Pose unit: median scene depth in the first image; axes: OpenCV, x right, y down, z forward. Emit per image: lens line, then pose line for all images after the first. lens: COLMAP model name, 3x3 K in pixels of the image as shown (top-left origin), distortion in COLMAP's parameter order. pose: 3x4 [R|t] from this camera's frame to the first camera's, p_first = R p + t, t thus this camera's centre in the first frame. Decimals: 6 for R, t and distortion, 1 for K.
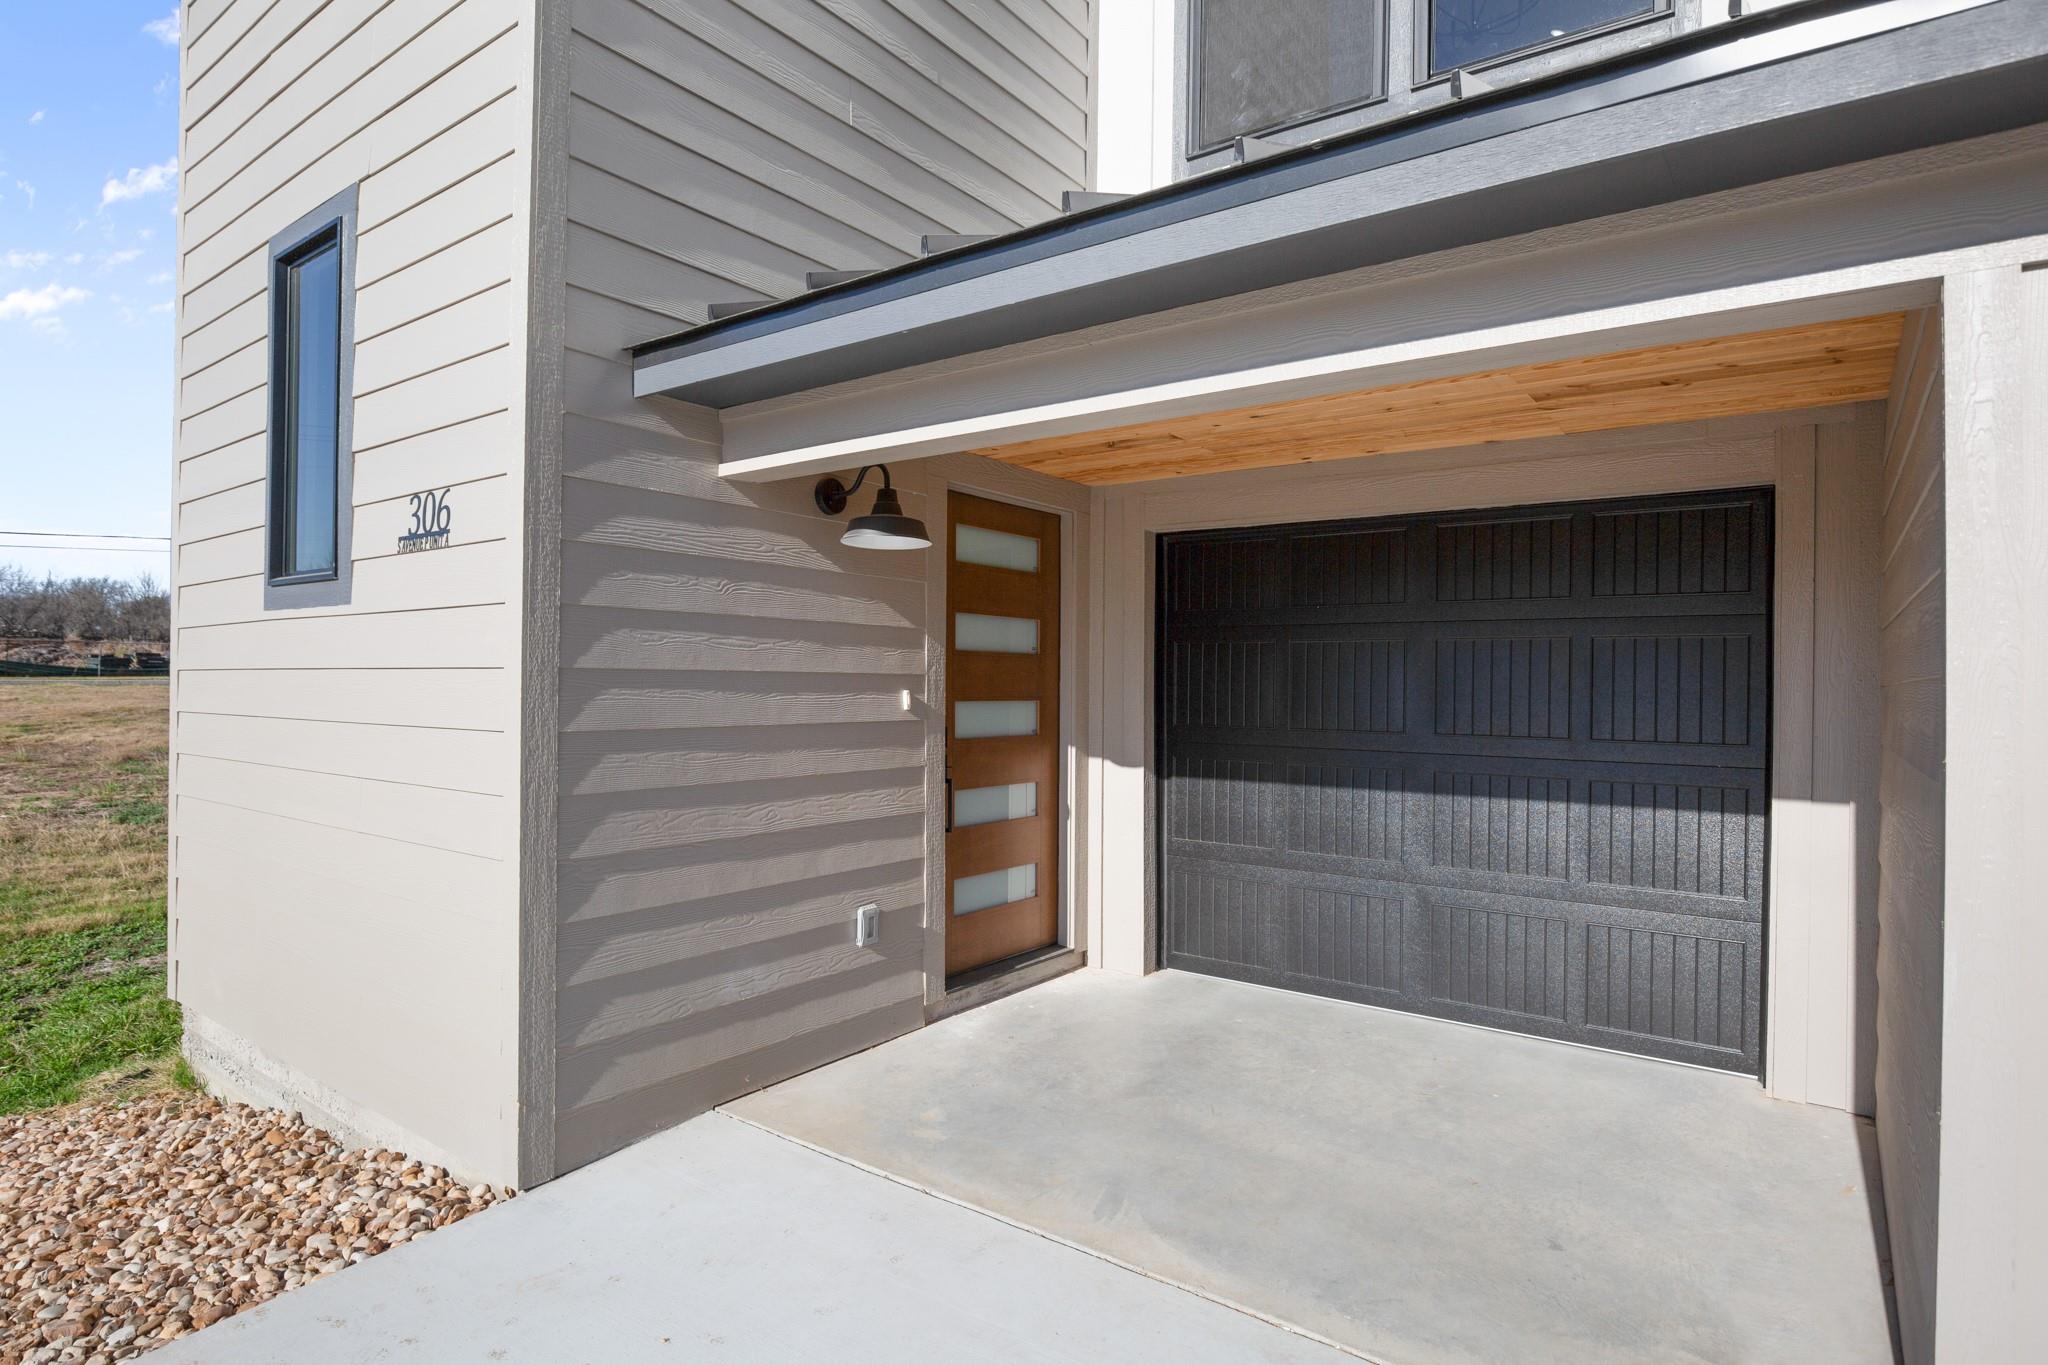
lens RADIAL K [[1058.0, 0, 1067.8], [0, 1058.0, 685.0], [0, 0, 1]] dist [-0.002376, -0.000255]
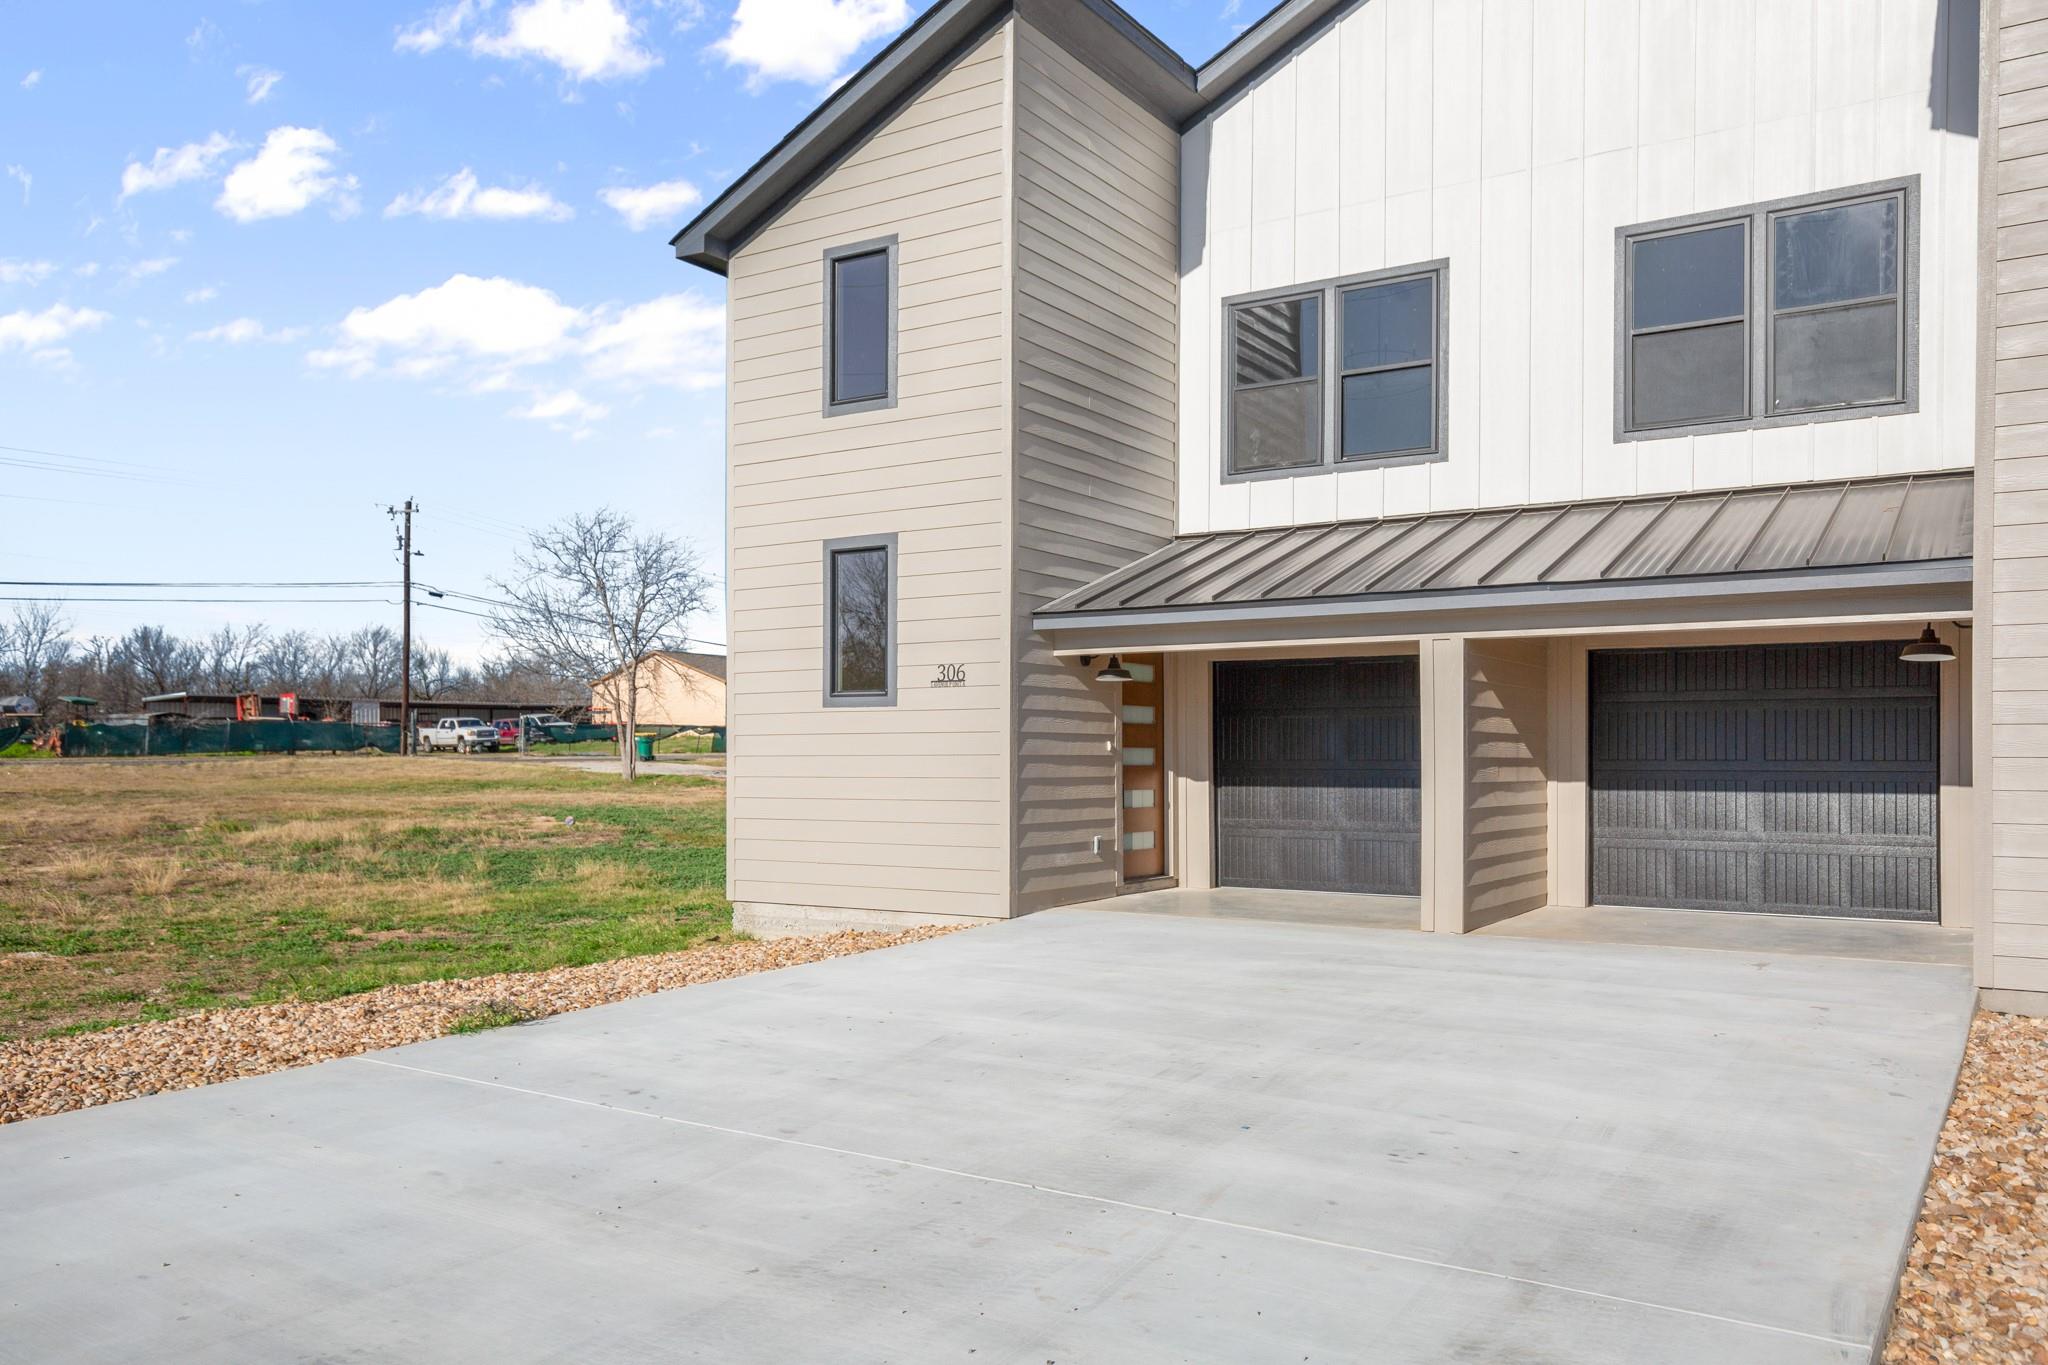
lens RADIAL K [[1554.8, 0, 1024.0], [0, 1554.8, 682.5], [0, 0, 1]] dist [0.003497, 0.000128]
pose [[0.999362, -0.005974, 0.035207, -0.419565], [0.007712, 0.998747, -0.049438, 0.039258], [-0.034867, 0.049678, 0.998156, -2.127141]]
